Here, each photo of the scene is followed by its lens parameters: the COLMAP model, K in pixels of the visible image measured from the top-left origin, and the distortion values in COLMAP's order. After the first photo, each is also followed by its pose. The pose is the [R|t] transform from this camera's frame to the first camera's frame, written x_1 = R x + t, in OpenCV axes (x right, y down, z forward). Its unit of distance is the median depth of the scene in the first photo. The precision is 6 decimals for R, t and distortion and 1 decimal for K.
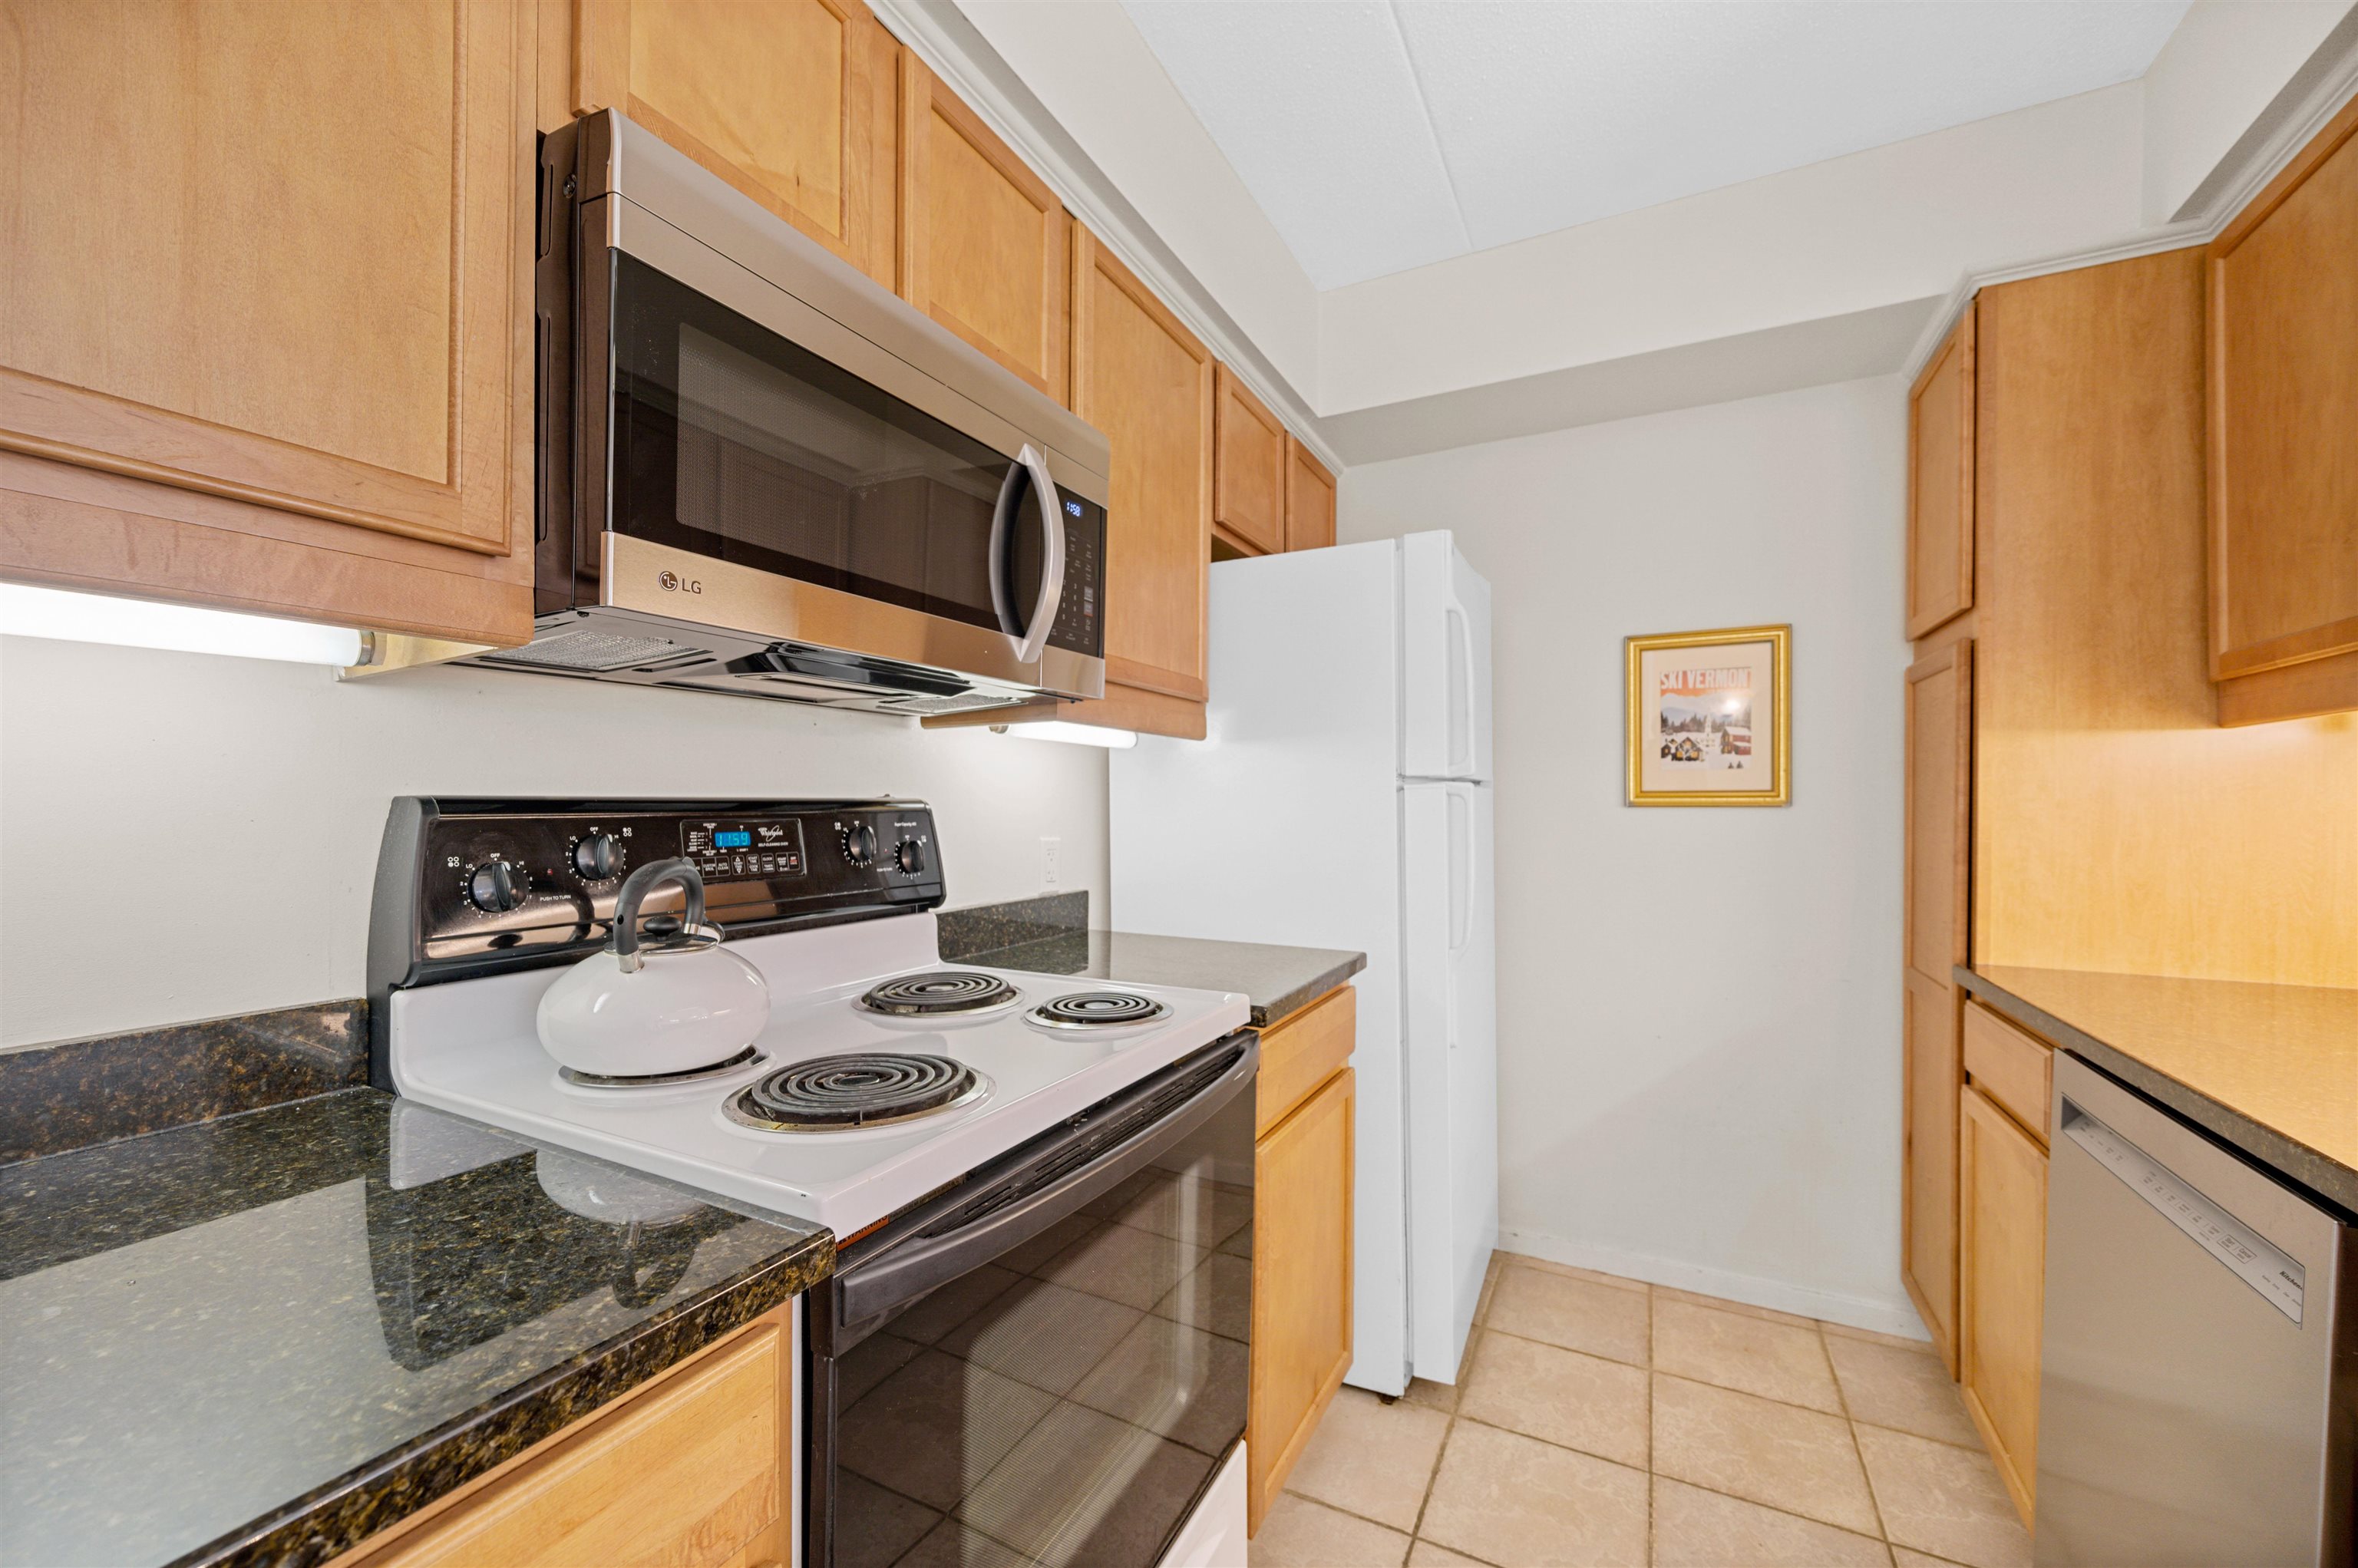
lens RADIAL K [[935.7, 0, 1183.4], [0, 935.7, 806.1], [0, 0, 1]] dist [-0.003869, 0.000811]
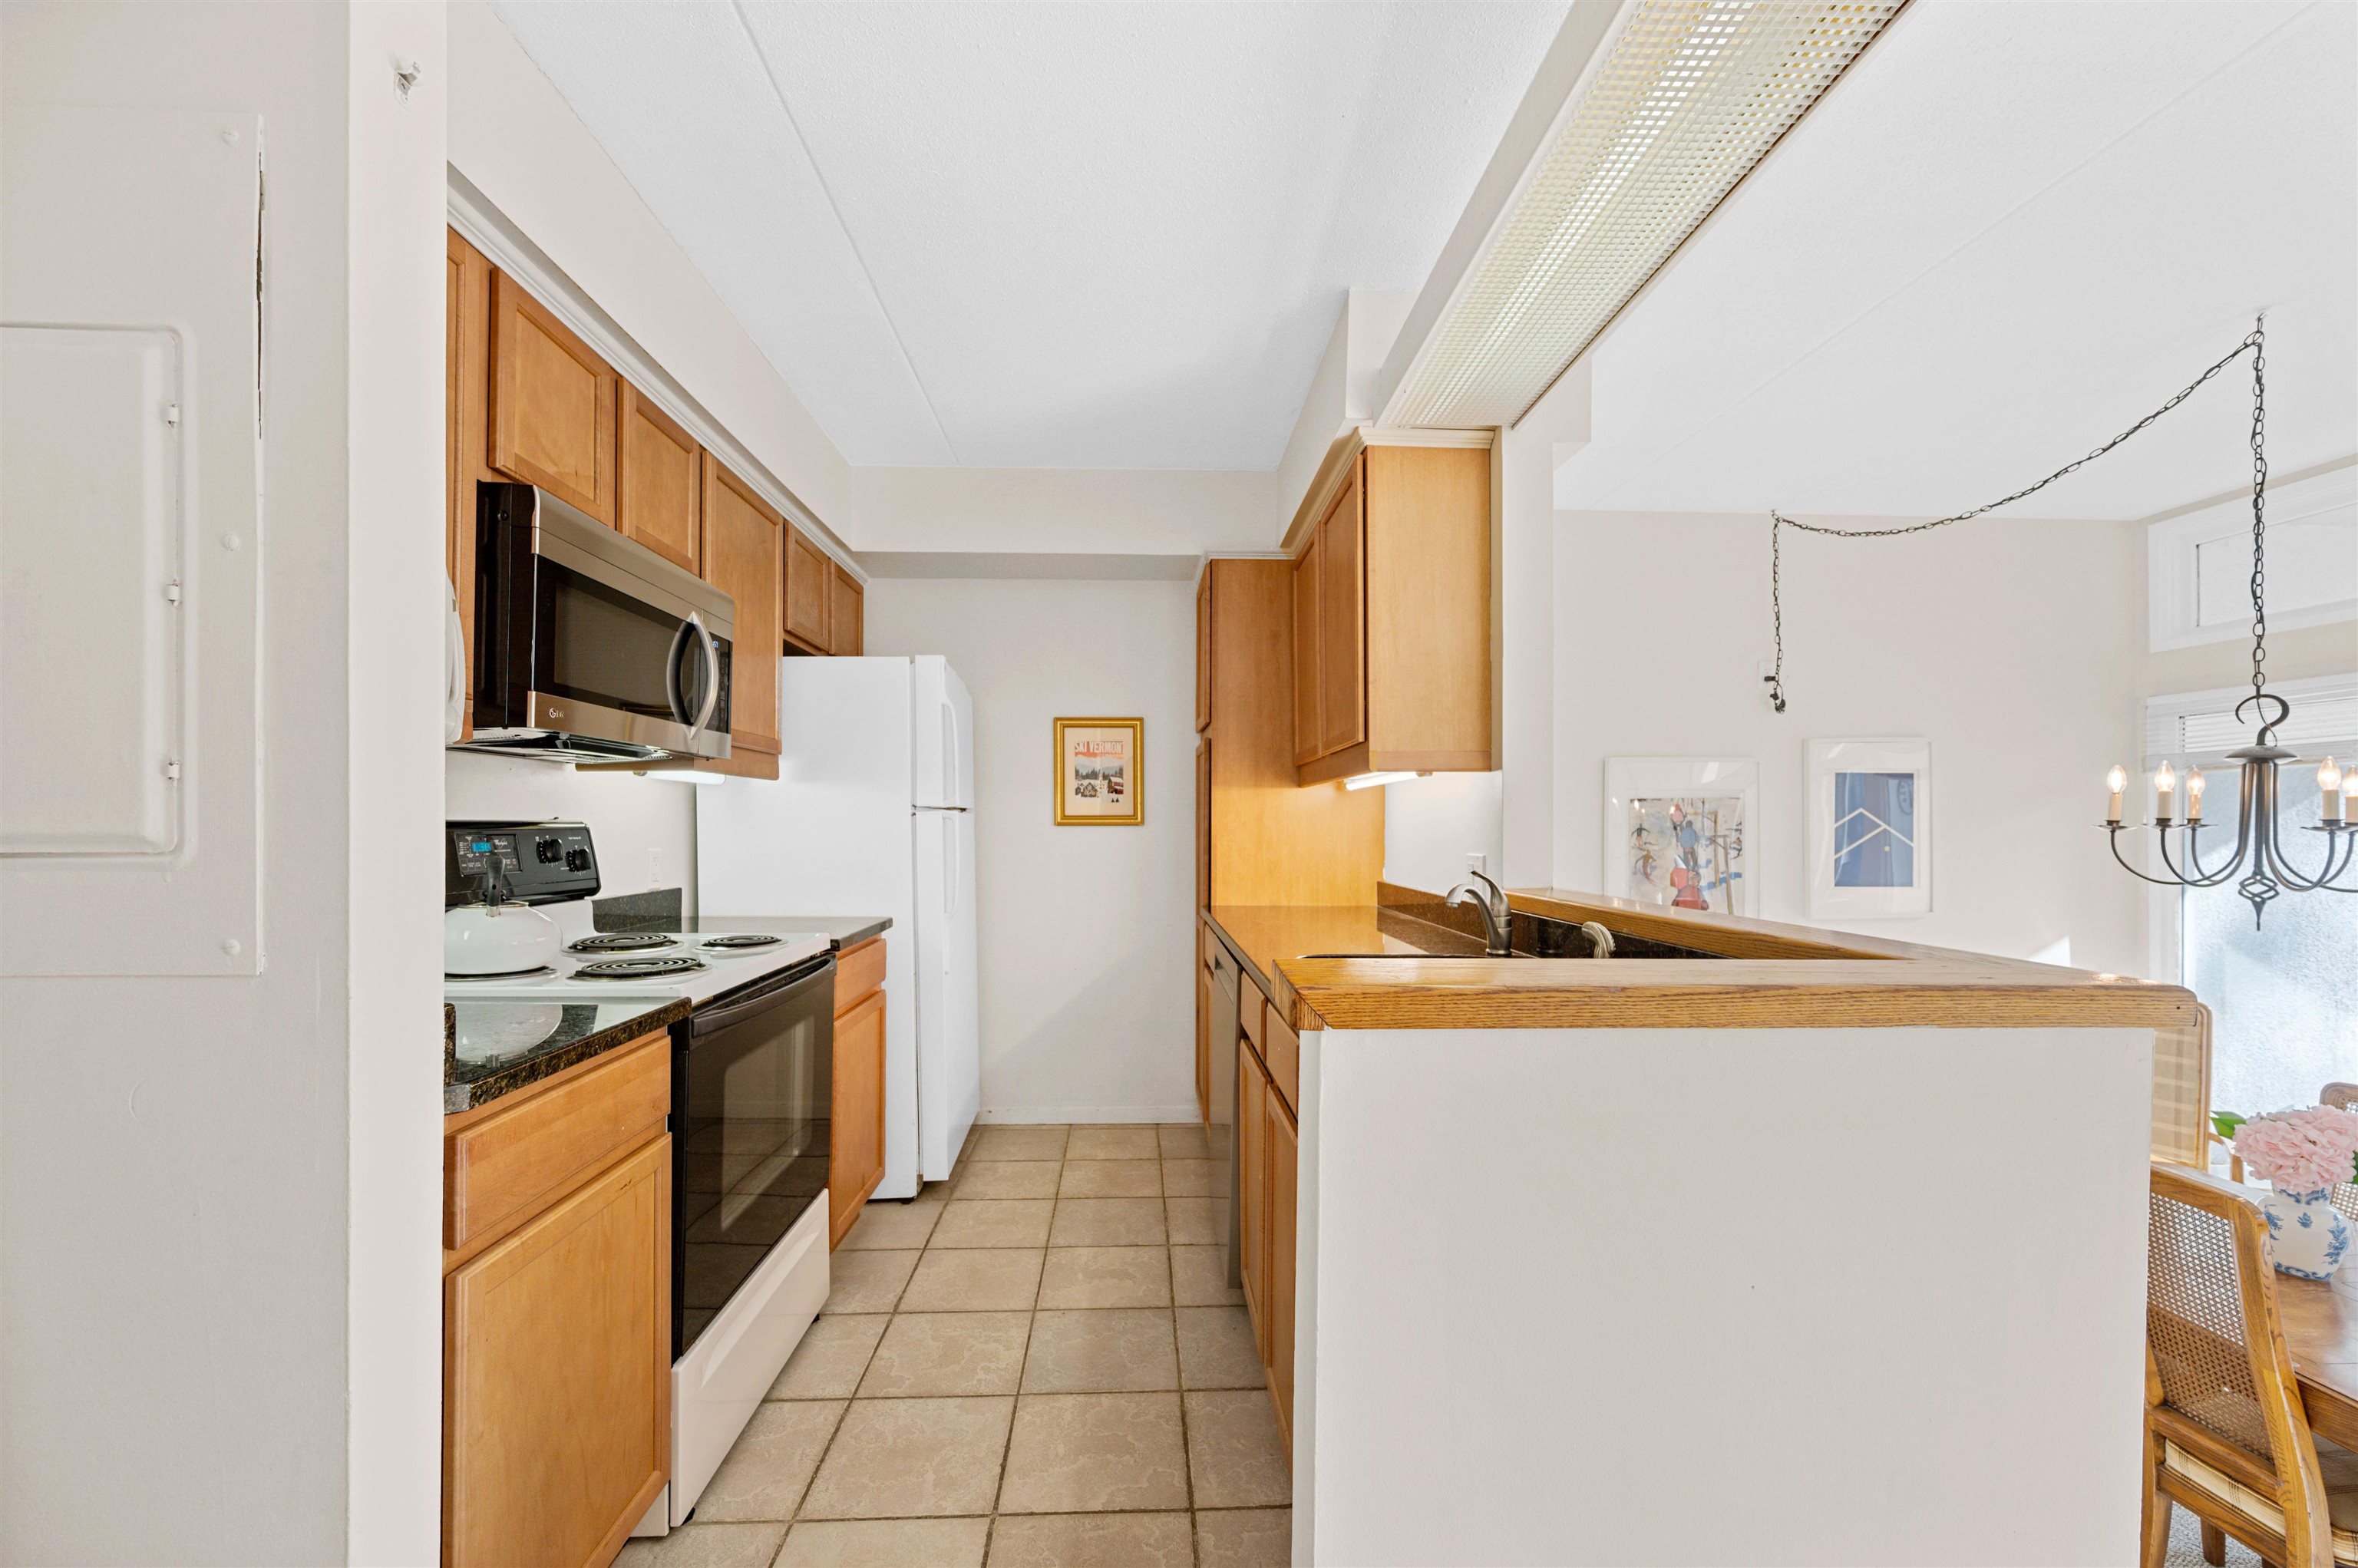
lens RADIAL K [[935.7, 0, 1156.9], [0, 935.7, 824.0], [0, 0, 1]] dist [-0.003869, 0.000811]
pose [[0.881130, -0.001778, 0.472870, -0.167828], [0.002908, 0.999994, -0.001657, 0.002130], [-0.472865, 0.002835, 0.881131, -0.646201]]
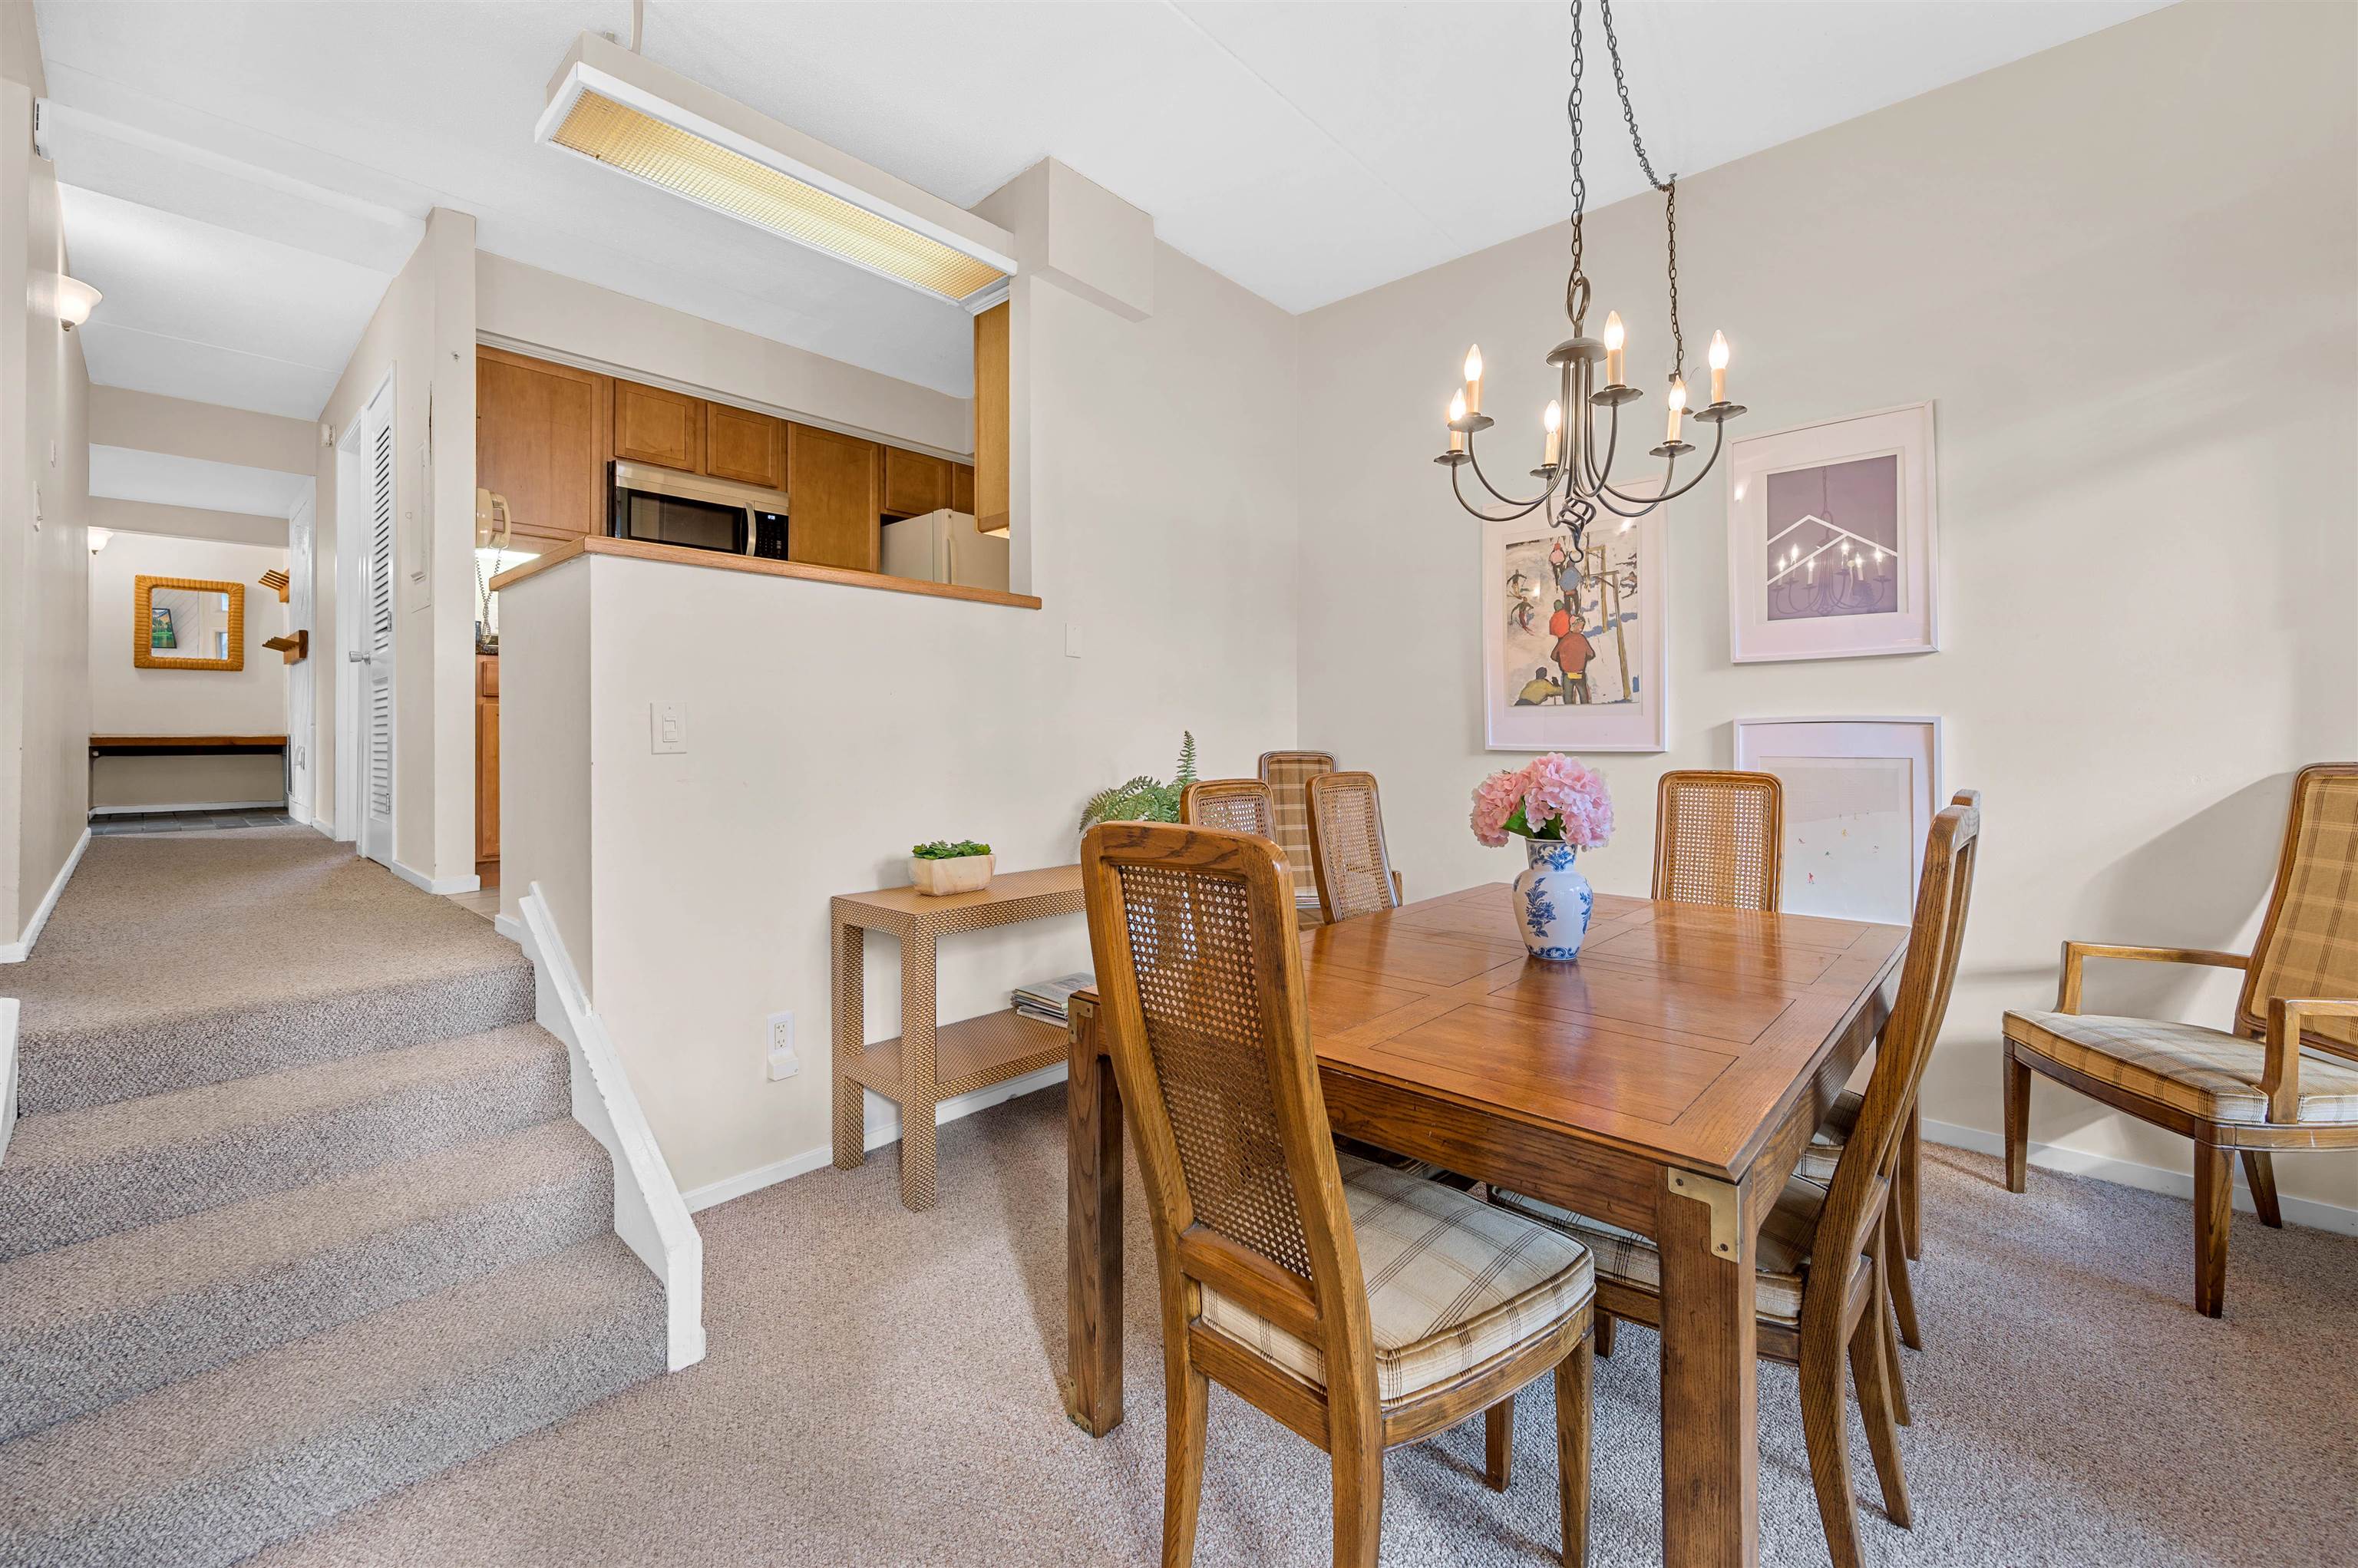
lens RADIAL K [[935.7, 0, 1192.4], [0, 935.7, 735.1], [0, 0, 1]] dist [-0.003869, 0.000811]
pose [[0.962760, -0.003326, -0.270335, 1.618511], [0.001659, 0.999978, -0.006394, 0.353157], [0.270351, 0.005707, 0.962745, -1.376250]]
